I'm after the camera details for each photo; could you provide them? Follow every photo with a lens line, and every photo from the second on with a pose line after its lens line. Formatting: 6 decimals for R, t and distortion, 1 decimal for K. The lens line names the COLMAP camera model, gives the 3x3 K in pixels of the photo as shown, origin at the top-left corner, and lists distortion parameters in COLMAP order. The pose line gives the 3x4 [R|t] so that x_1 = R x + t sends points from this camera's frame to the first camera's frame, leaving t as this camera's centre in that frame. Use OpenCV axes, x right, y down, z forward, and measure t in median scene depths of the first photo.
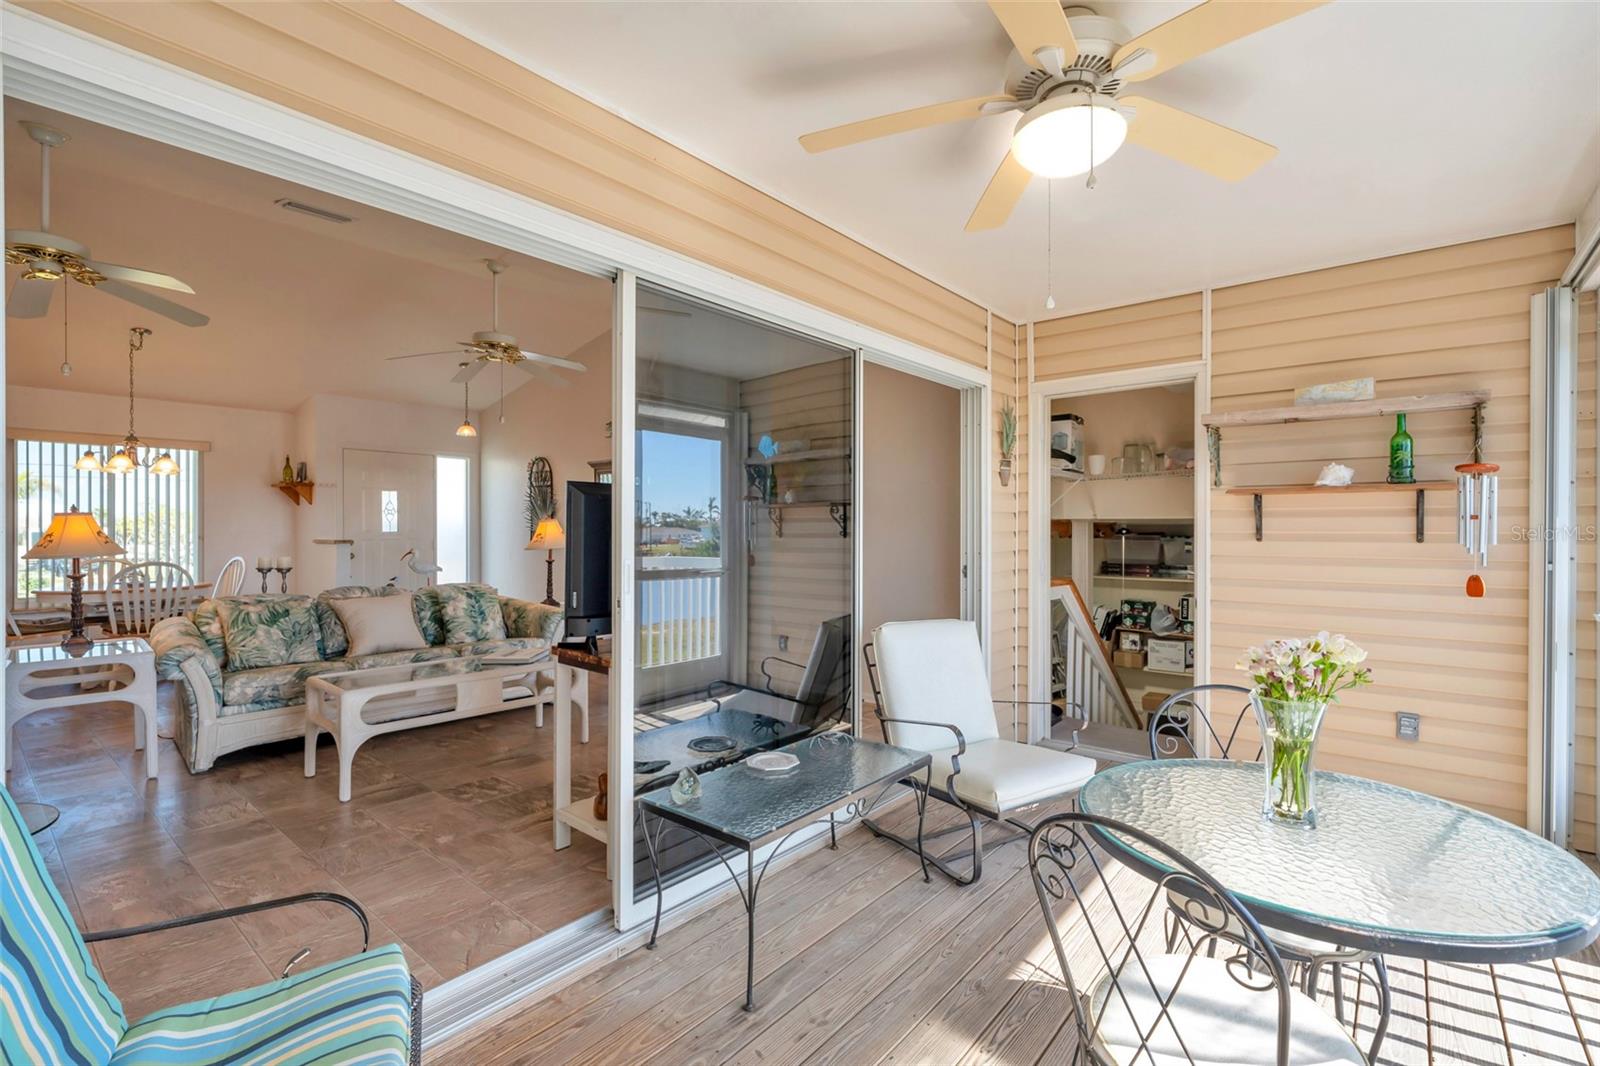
lens RADIAL K [[718.2, 0, 805.5], [0, 718.2, 531.3], [0, 0, 1]] dist [-0.003312, 0.001524]
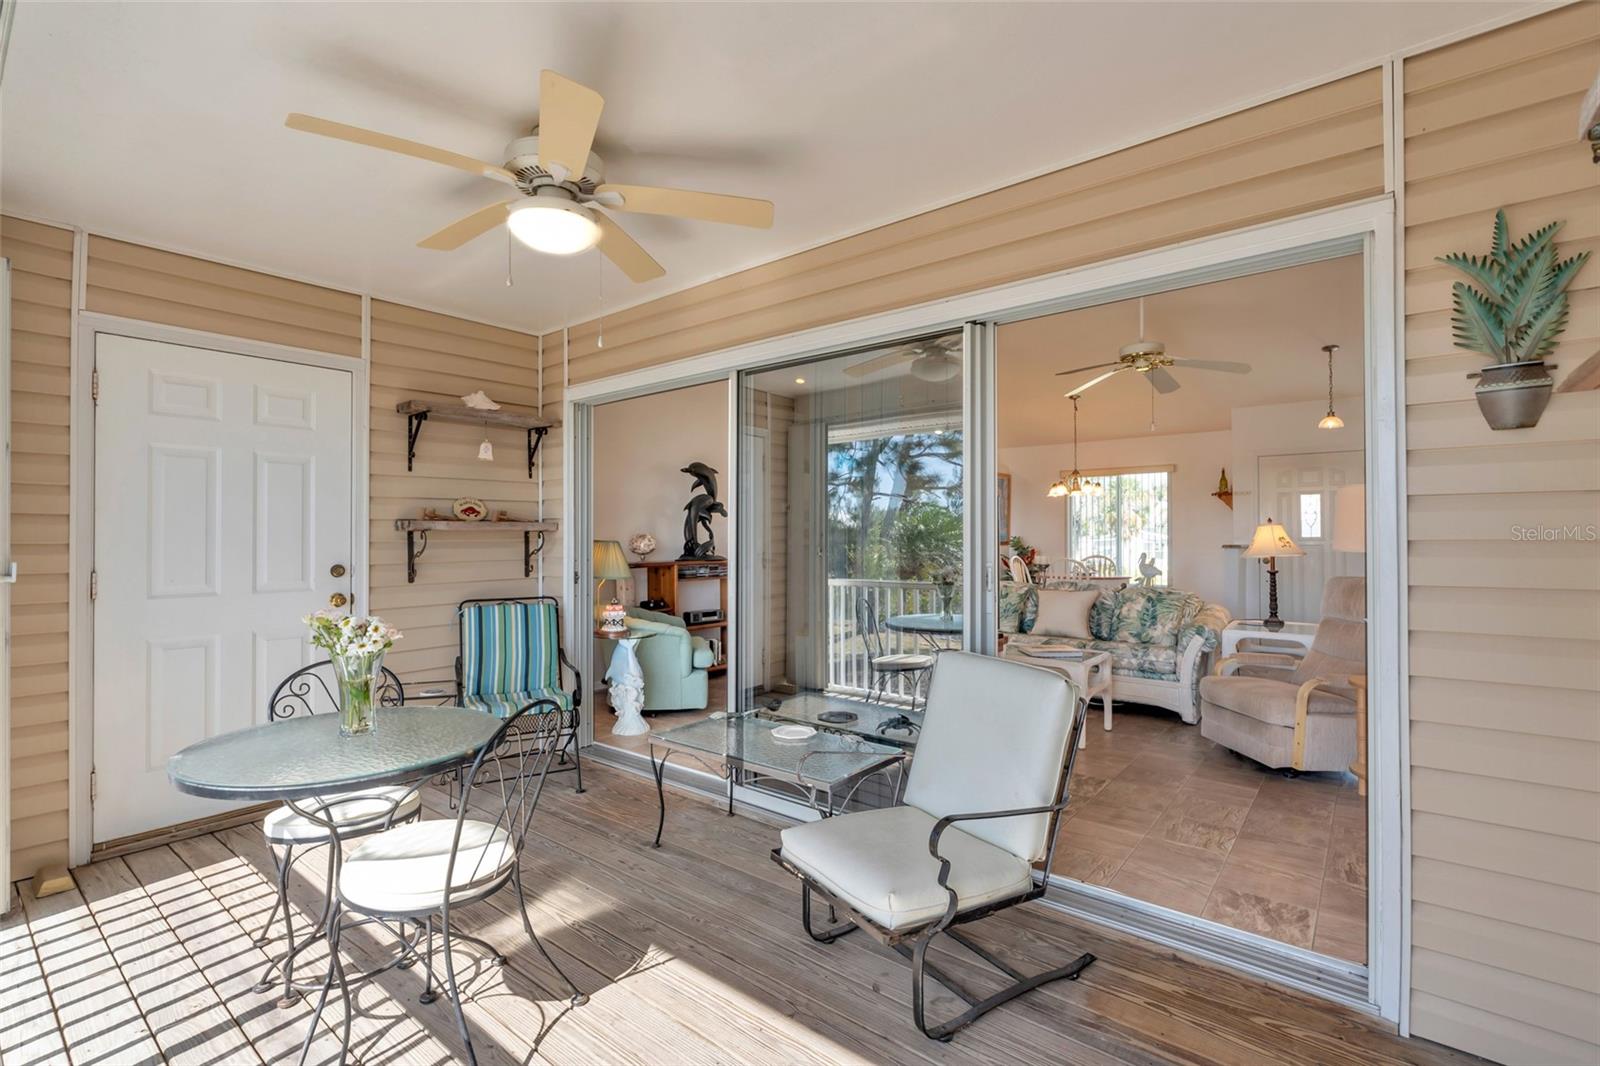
lens RADIAL K [[718.2, 0, 805.5], [0, 718.2, 531.3], [0, 0, 1]] dist [-0.003312, 0.001524]
pose [[0.017668, -0.006307, -0.999824, 0.565369], [0.001789, 0.999979, -0.006277, -0.002878], [0.999842, -0.001677, 0.017679, 0.493317]]
